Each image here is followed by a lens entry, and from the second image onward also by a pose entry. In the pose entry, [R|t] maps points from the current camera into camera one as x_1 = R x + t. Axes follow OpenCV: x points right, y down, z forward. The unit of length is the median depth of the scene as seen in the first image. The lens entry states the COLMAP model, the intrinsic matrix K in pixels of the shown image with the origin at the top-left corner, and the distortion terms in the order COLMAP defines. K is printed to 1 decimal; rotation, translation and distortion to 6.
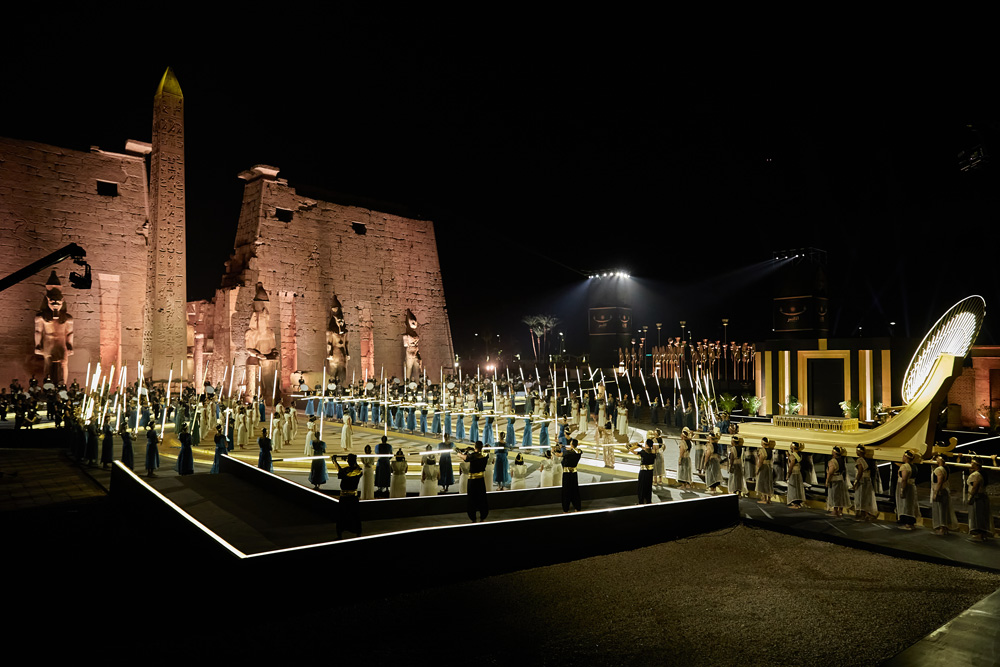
lens RADIAL K [[592.6, 0, 500.0], [0, 592.6, 333.5], [0, 0, 1]] dist [-0.082891, 0.052580]
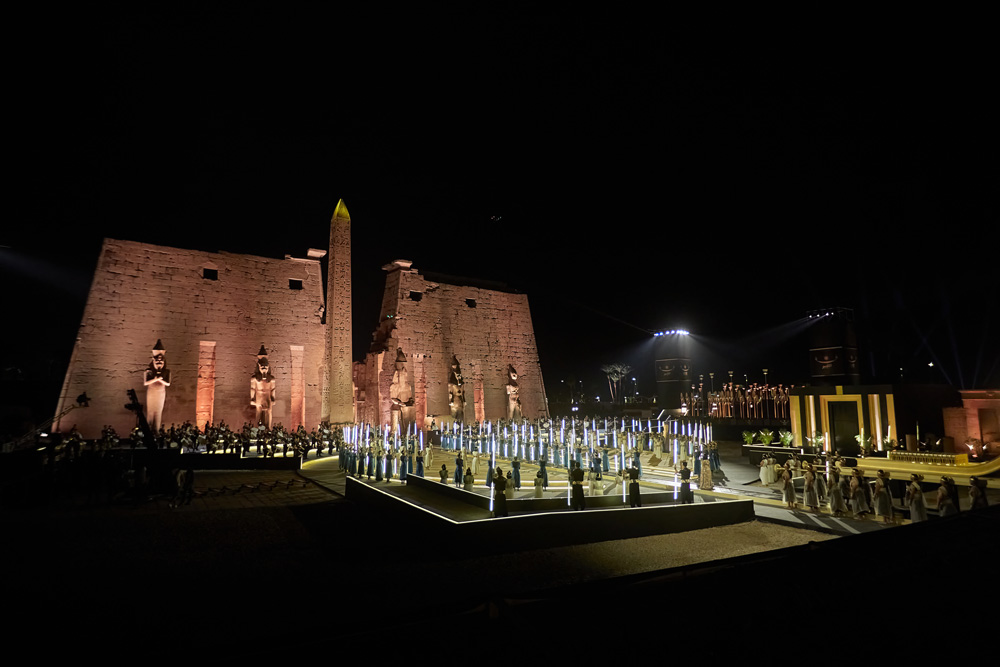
lens RADIAL K [[592.6, 0, 500.0], [0, 592.6, 333.5], [0, 0, 1]] dist [-0.082891, 0.052580]
pose [[0.991222, -0.025625, -0.129700, -0.010020], [0.017914, 0.998021, -0.060277, -0.034346], [0.130988, 0.057424, 0.989720, -0.294612]]
